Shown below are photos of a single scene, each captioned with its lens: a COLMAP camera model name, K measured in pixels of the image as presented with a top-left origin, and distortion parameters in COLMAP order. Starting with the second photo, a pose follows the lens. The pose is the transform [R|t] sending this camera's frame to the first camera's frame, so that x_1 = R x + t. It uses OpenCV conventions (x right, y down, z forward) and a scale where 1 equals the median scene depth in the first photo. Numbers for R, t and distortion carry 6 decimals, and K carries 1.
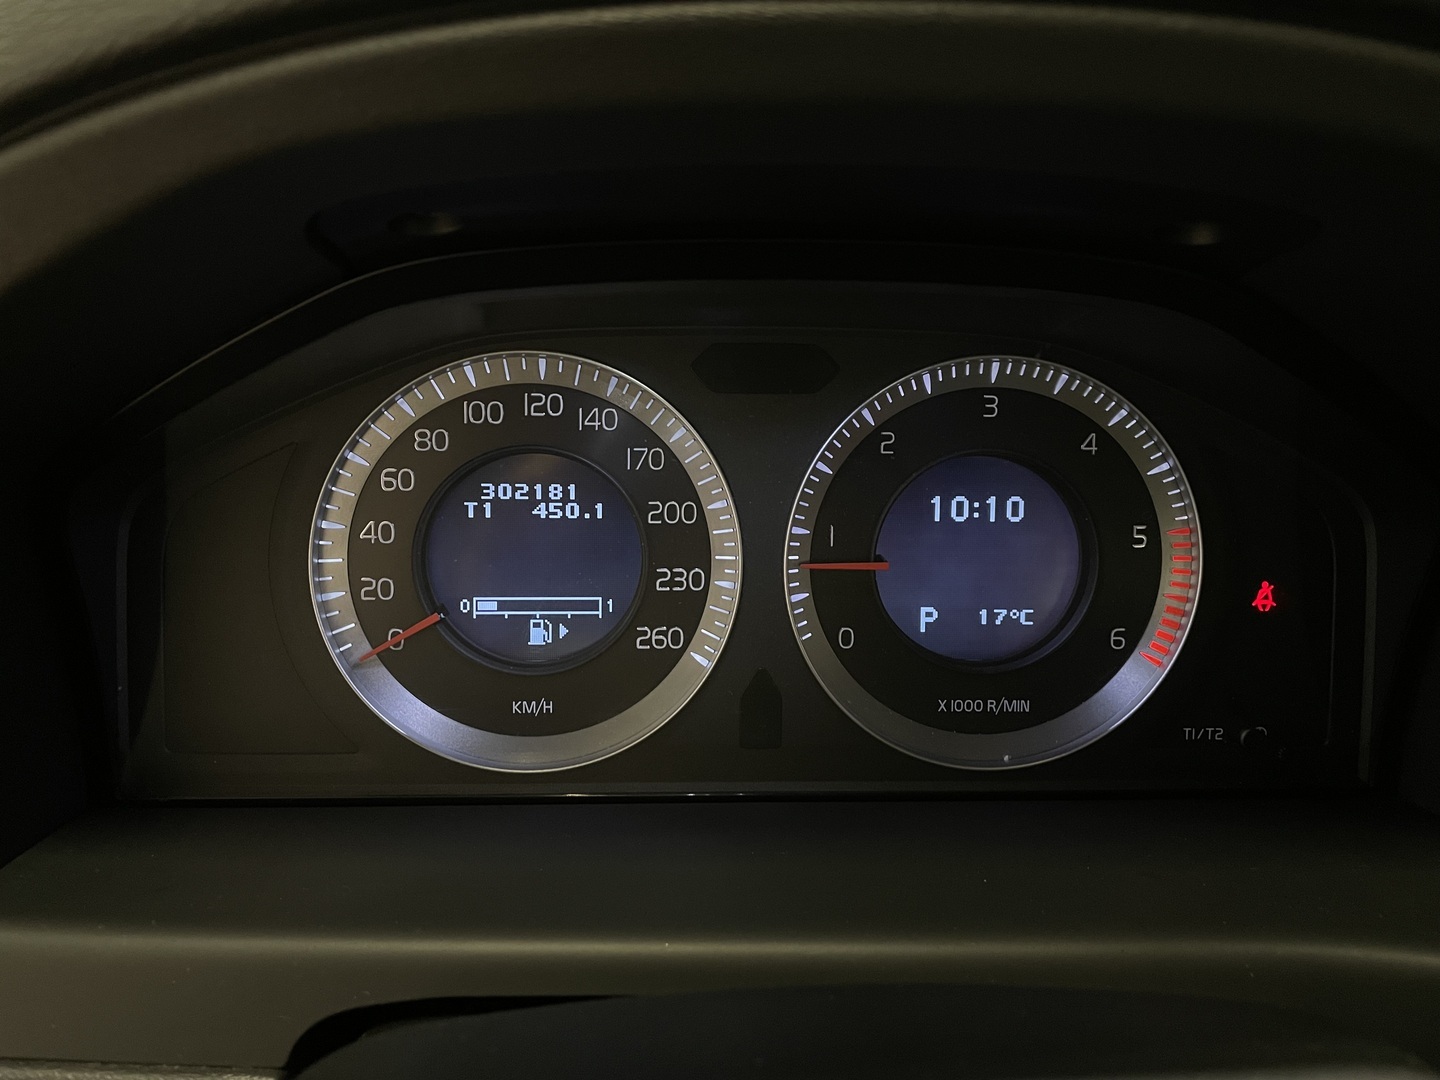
lens RADIAL K [[1098.2, 0, 721.4], [0, 1098.2, 524.3], [0, 0, 1]] dist [0.050113, -0.049243]
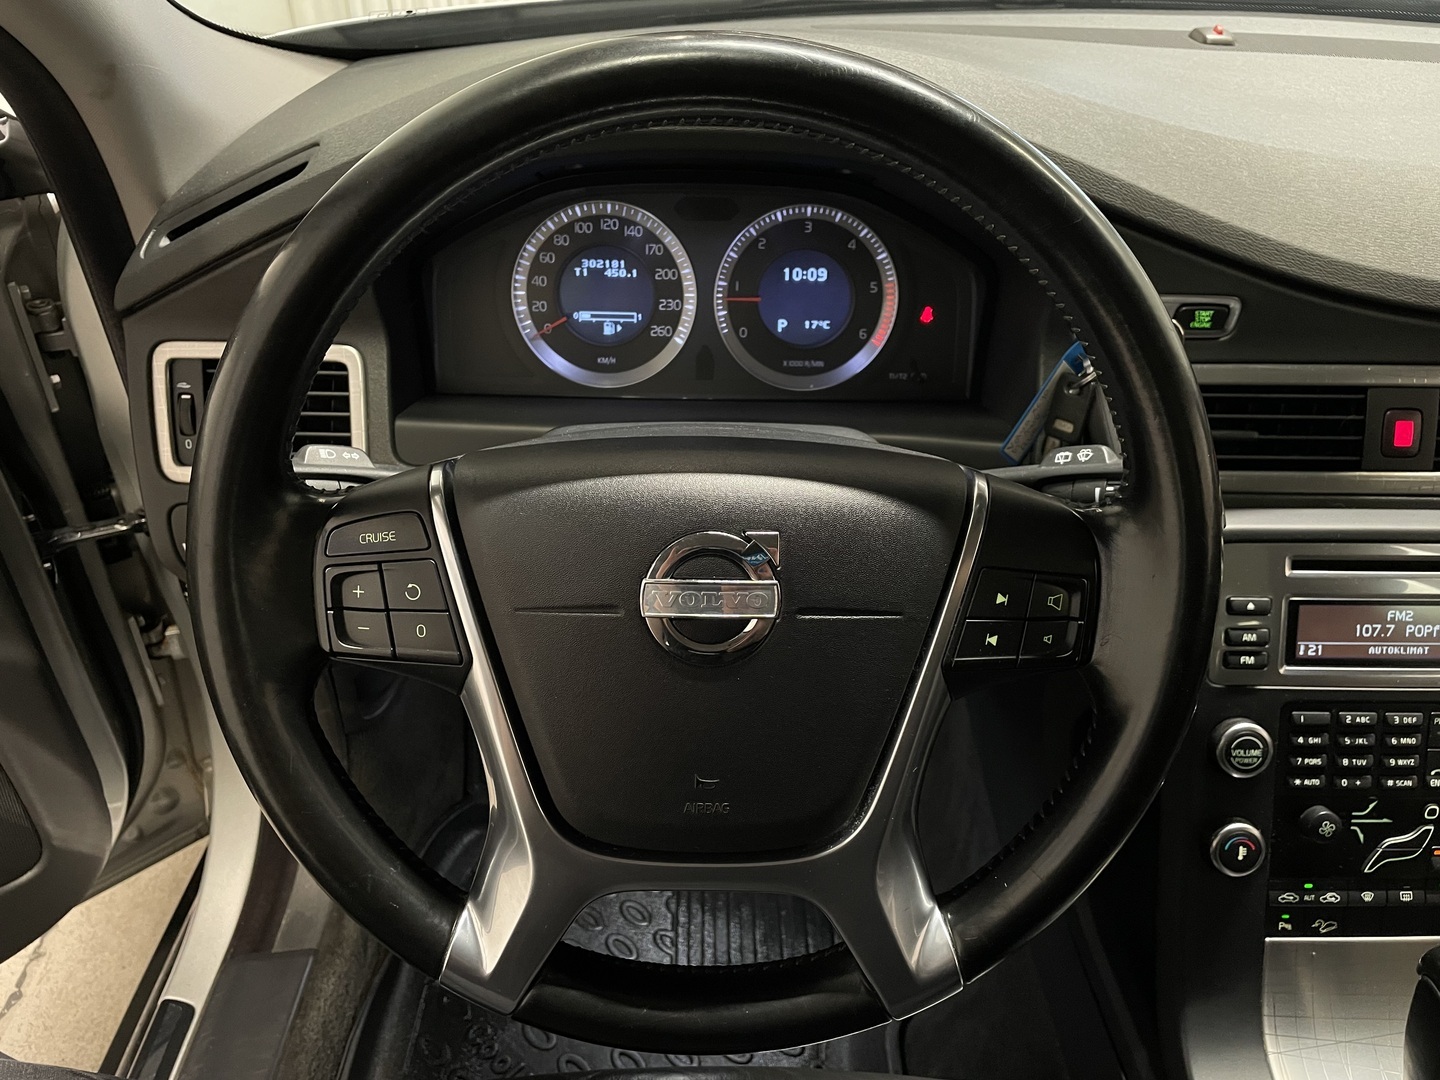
lens RADIAL K [[1098.2, 0, 729.9], [0, 1098.2, 535.1], [0, 0, 1]] dist [0.050113, -0.049243]
pose [[0.999329, 0.019624, -0.030916, 0.168139], [-0.012912, 0.978893, 0.203967, 0.051356], [0.034267, -0.203431, 0.978489, -1.339073]]
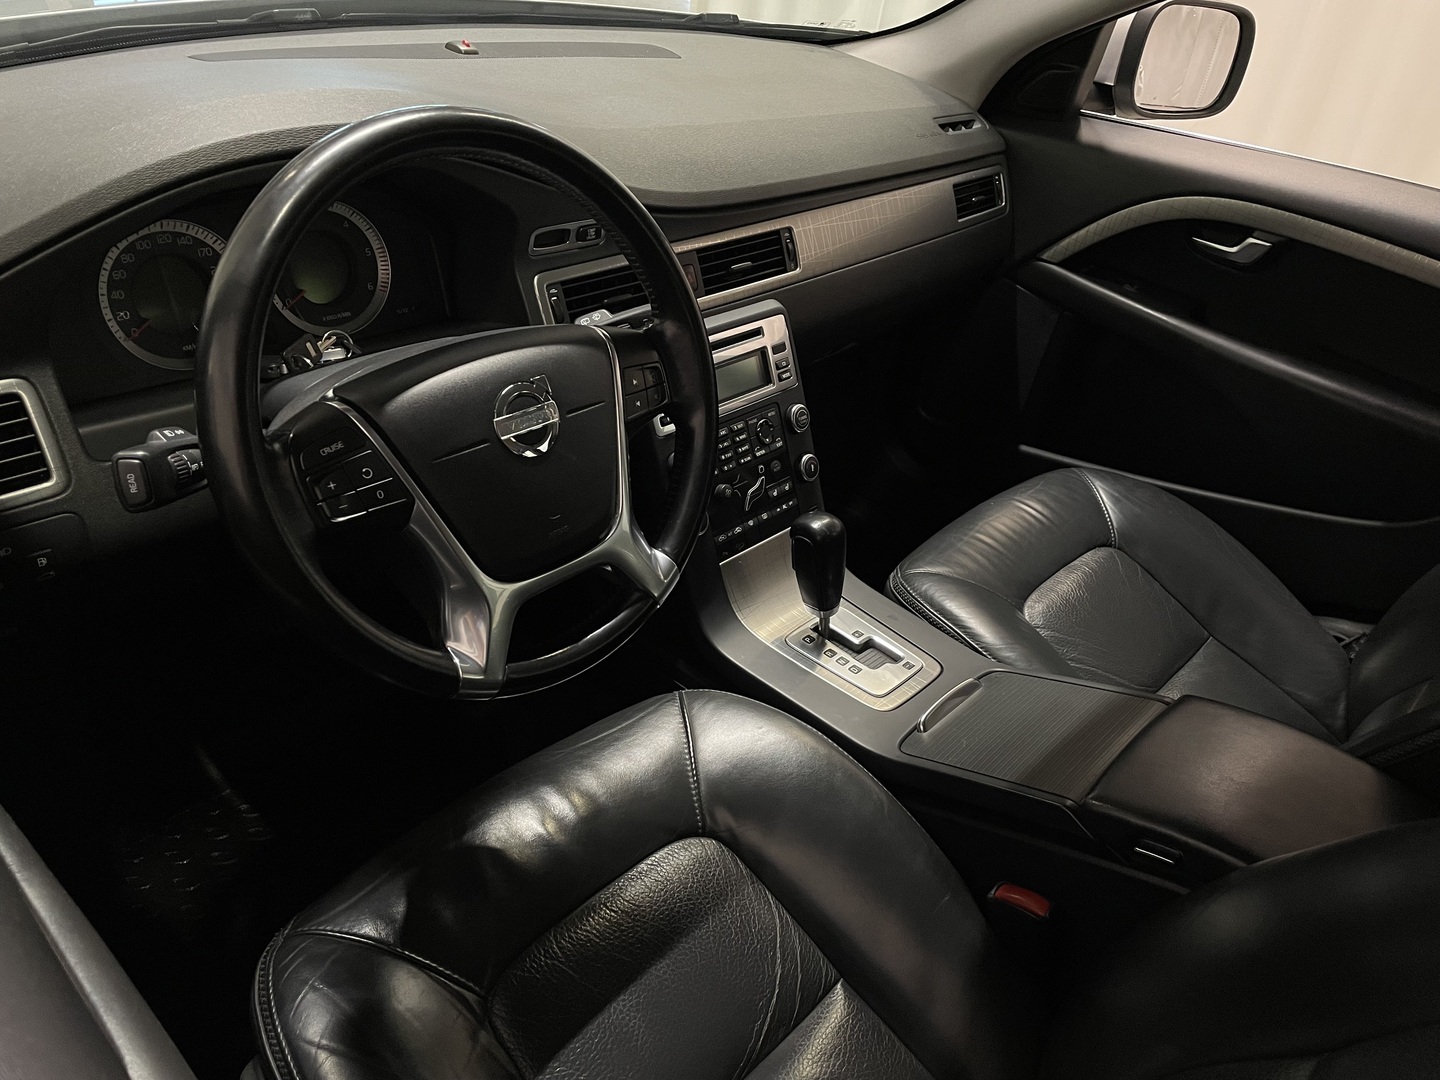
lens RADIAL K [[1098.2, 0, 742.0], [0, 1098.2, 544.3], [0, 0, 1]] dist [0.050113, -0.049243]
pose [[0.710074, -0.331894, 0.621001, -1.131986], [0.160280, 0.934977, 0.316430, -0.039051], [-0.685643, -0.125154, 0.717099, -2.159218]]
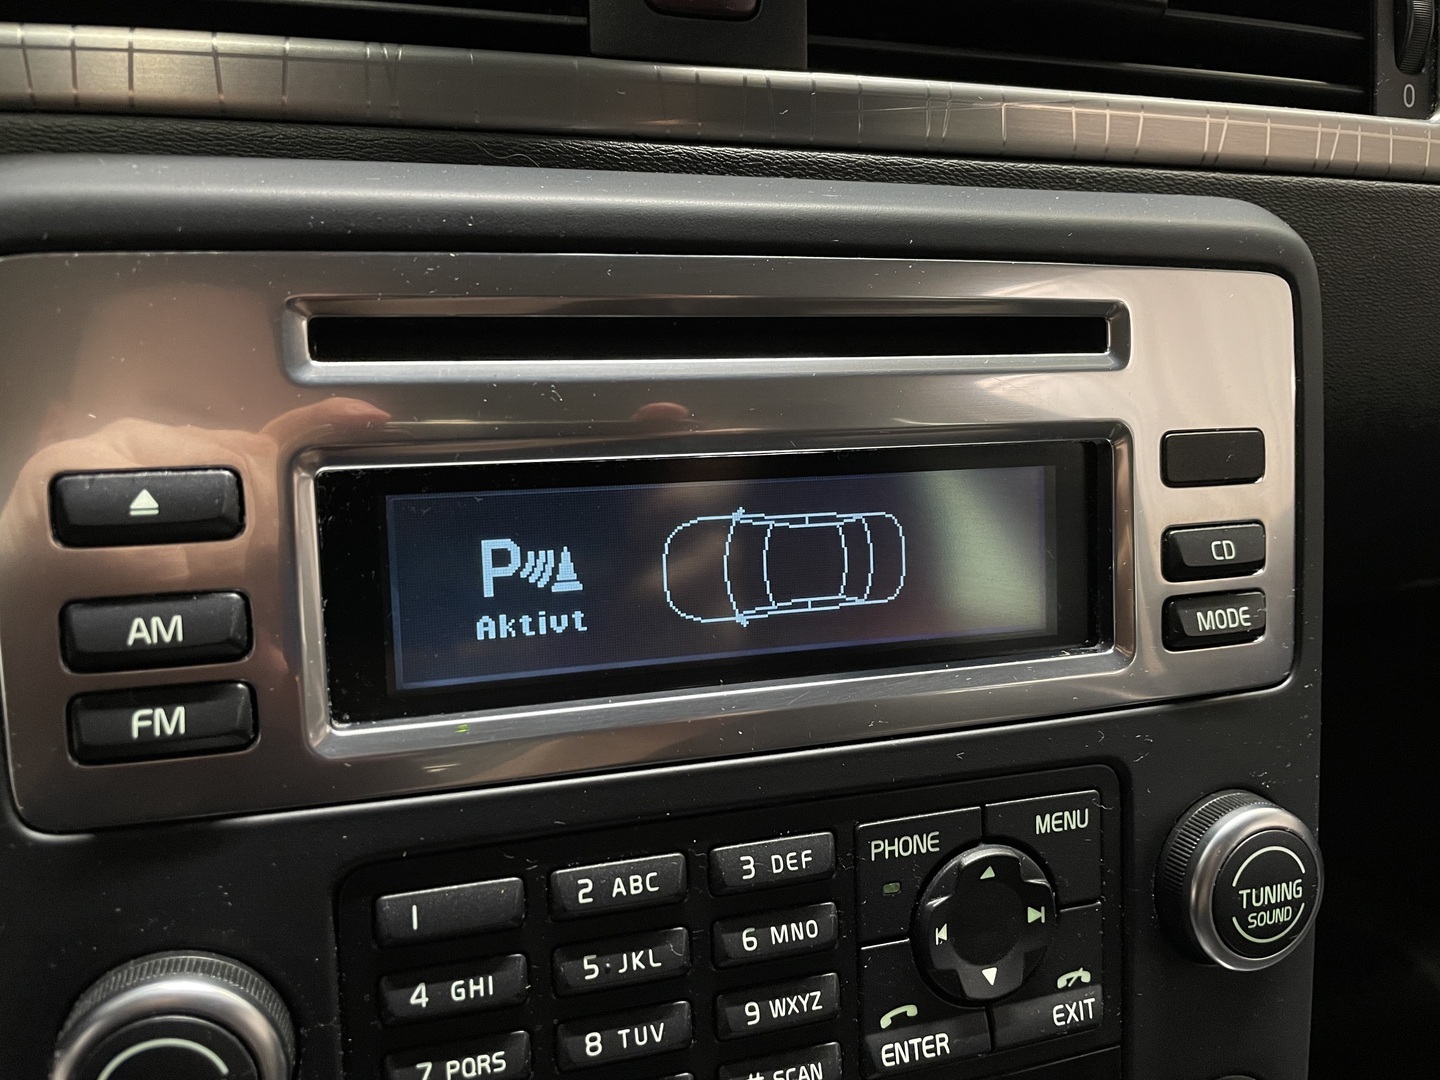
lens RADIAL K [[1098.2, 0, 719.0], [0, 1098.2, 545.8], [0, 0, 1]] dist [0.050113, -0.049243]
pose [[0.969295, -0.050580, 0.240645, 1.169718], [0.015401, 0.989183, 0.145877, 0.518670], [-0.245420, -0.137692, 0.959588, 0.066648]]
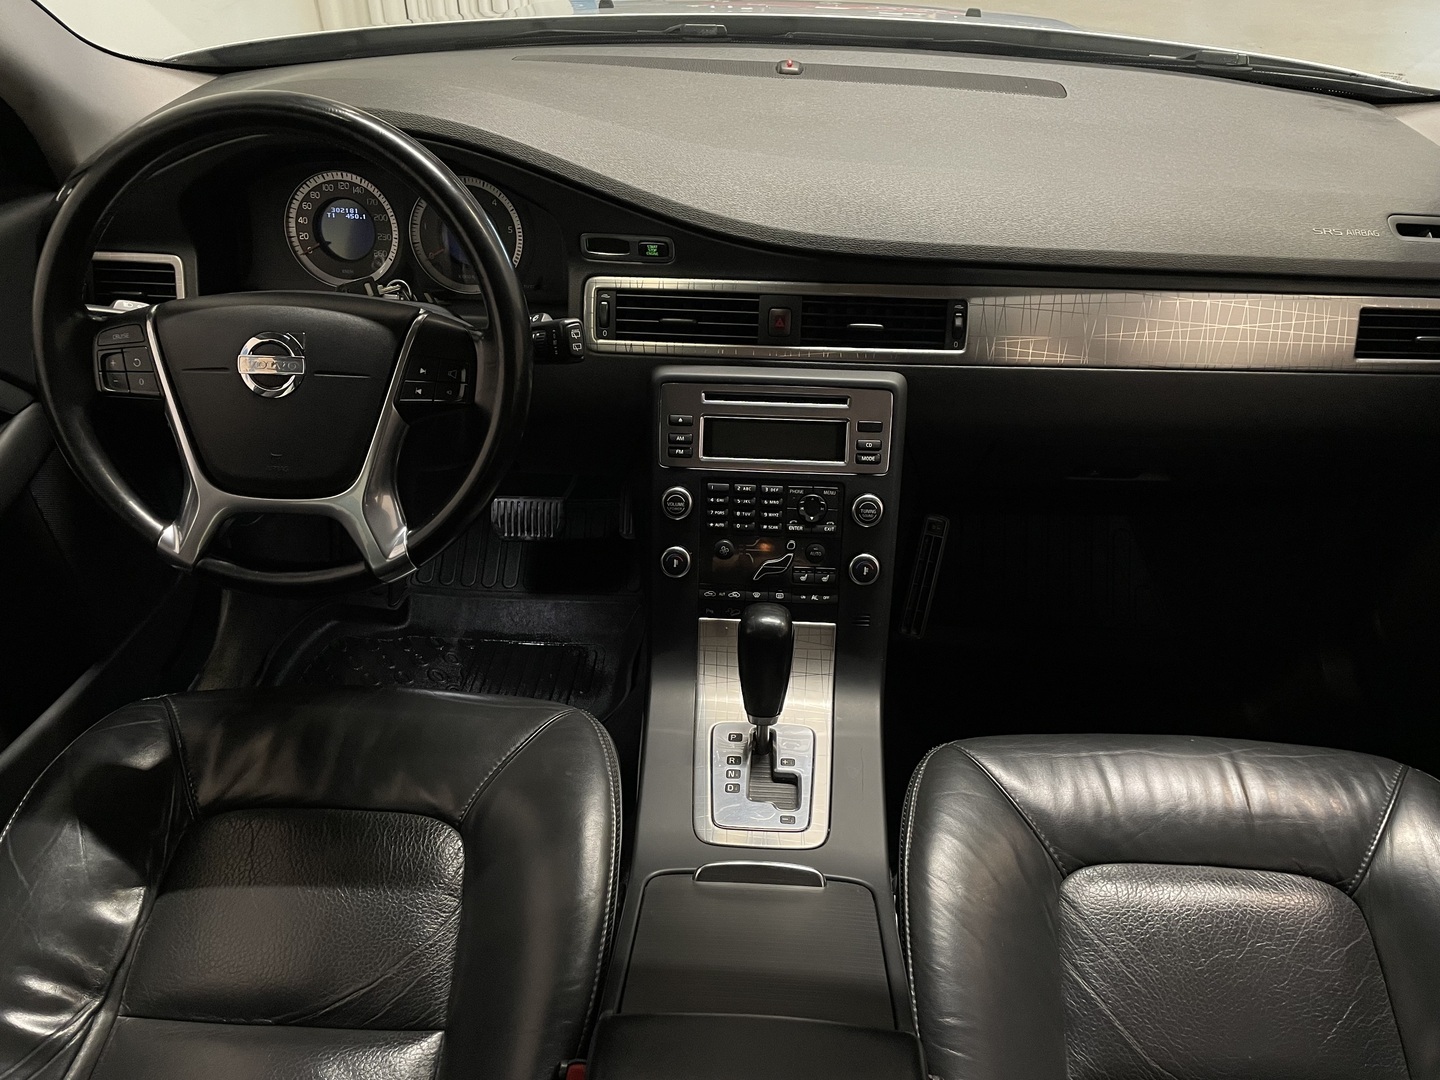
lens RADIAL K [[1098.2, 0, 754.3], [0, 1098.2, 555.8], [0, 0, 1]] dist [0.050113, -0.049243]
pose [[0.995735, 0.053277, -0.075321, 1.546905], [-0.032946, 0.967918, 0.249096, 0.120471], [0.086175, -0.245552, 0.965546, -2.763683]]
